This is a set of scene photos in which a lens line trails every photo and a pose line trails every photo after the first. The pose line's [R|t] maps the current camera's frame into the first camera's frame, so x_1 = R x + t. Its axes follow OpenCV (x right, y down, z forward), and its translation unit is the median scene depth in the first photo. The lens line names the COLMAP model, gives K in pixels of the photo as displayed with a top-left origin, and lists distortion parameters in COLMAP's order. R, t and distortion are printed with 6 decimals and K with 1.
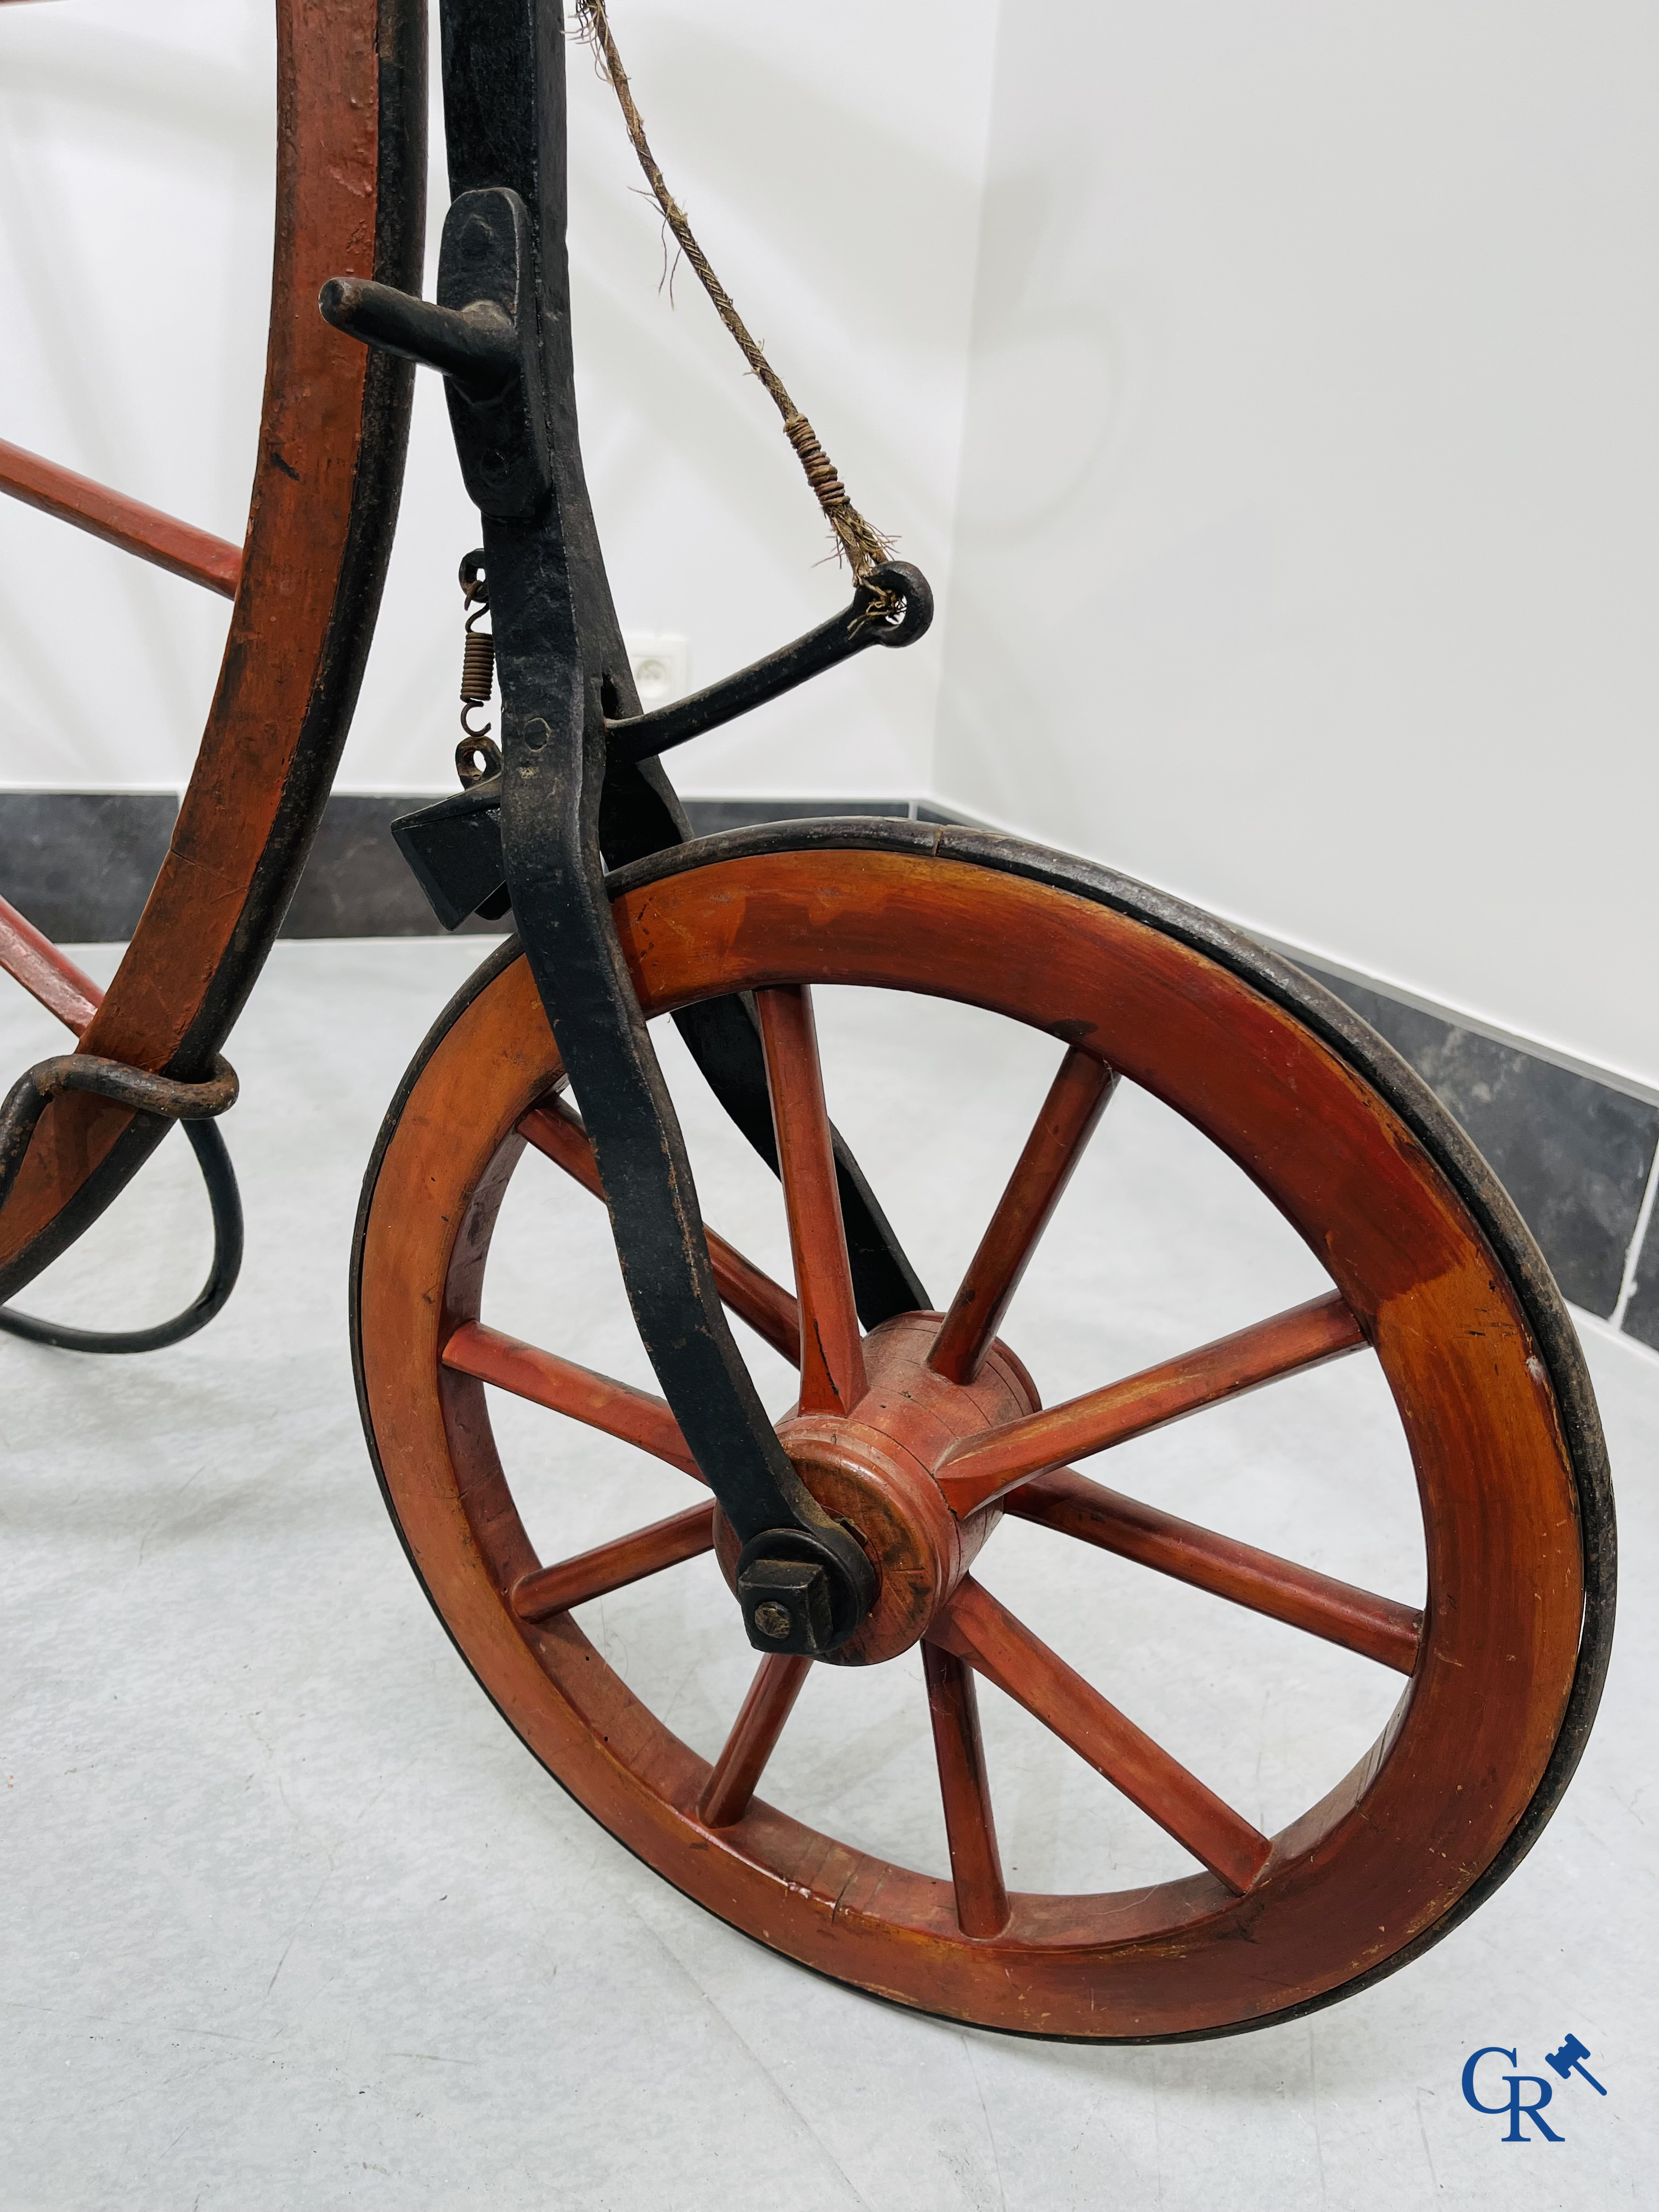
lens RADIAL K [[1694.4, 0, 829.5], [0, 1694.4, 1106.0], [0, 0, 1]] dist [0.030279, -0.002343]
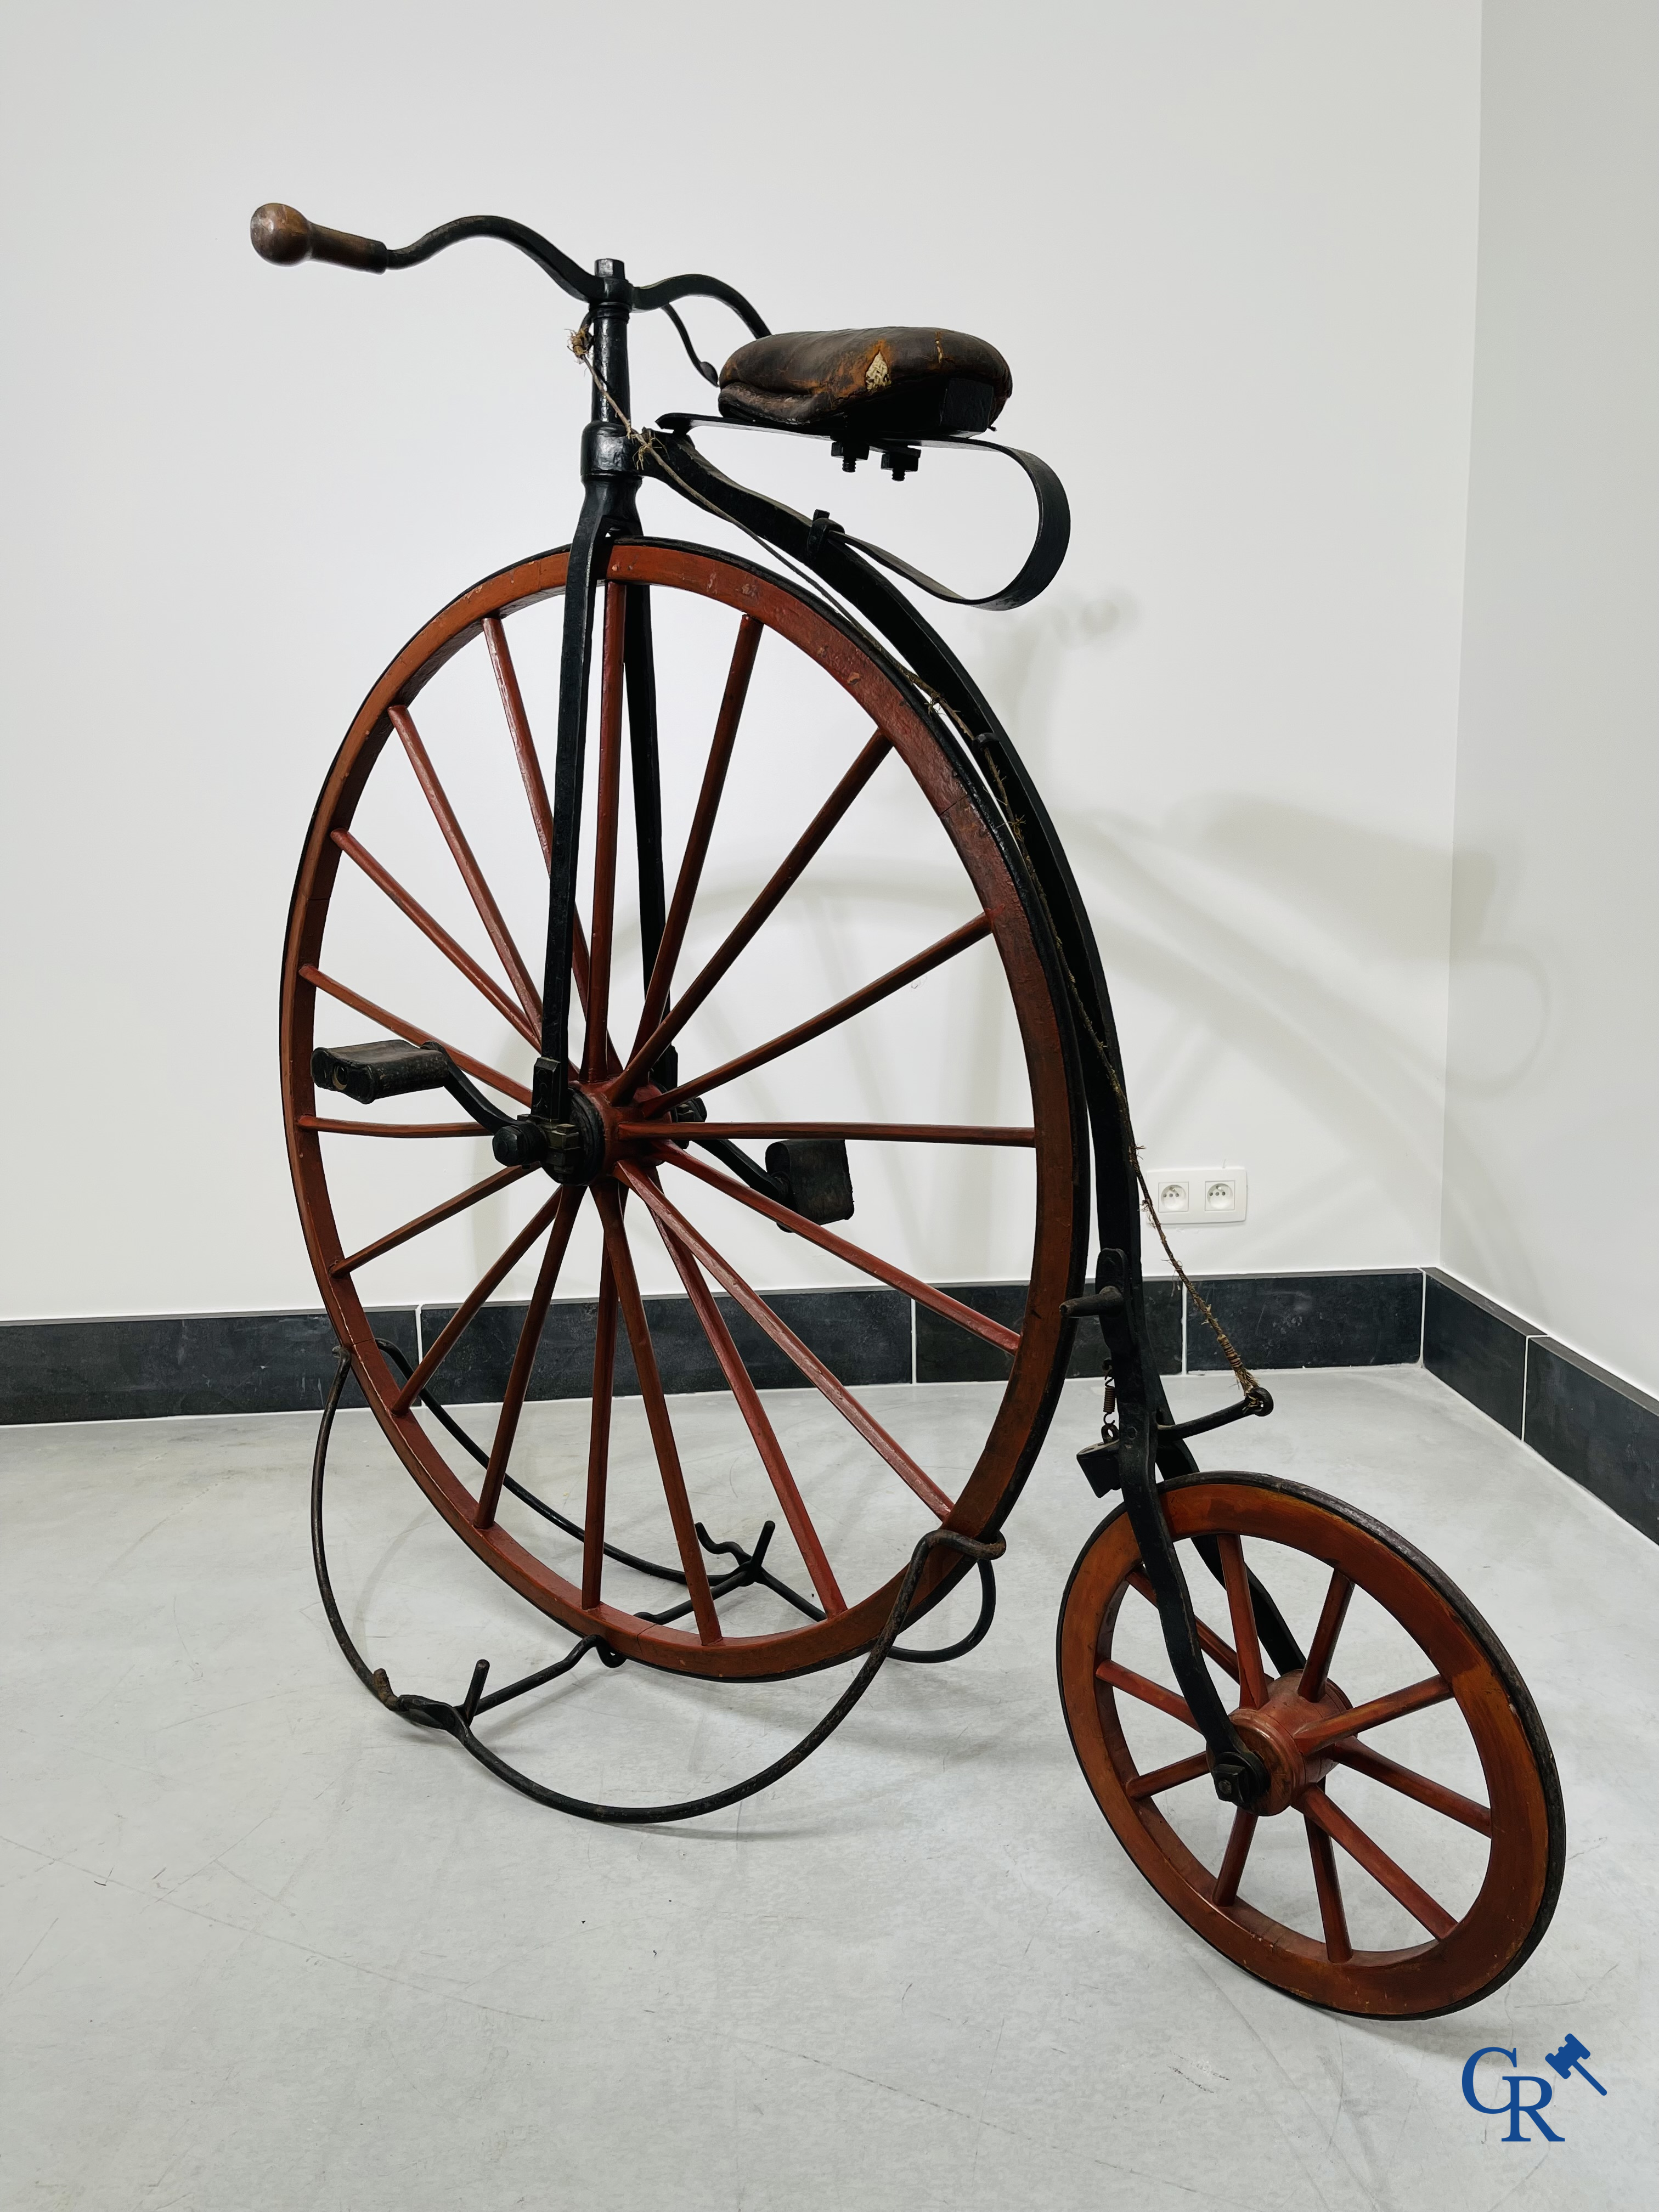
lens RADIAL K [[1654.6, 0, 829.5], [0, 1654.6, 1106.0], [0, 0, 1]] dist [0.011125, 0.003955]
pose [[0.936010, -0.043907, -0.349225, 0.277717], [-0.024990, 0.981395, -0.190367, -0.188103], [0.351086, 0.186912, 0.917498, -1.460323]]
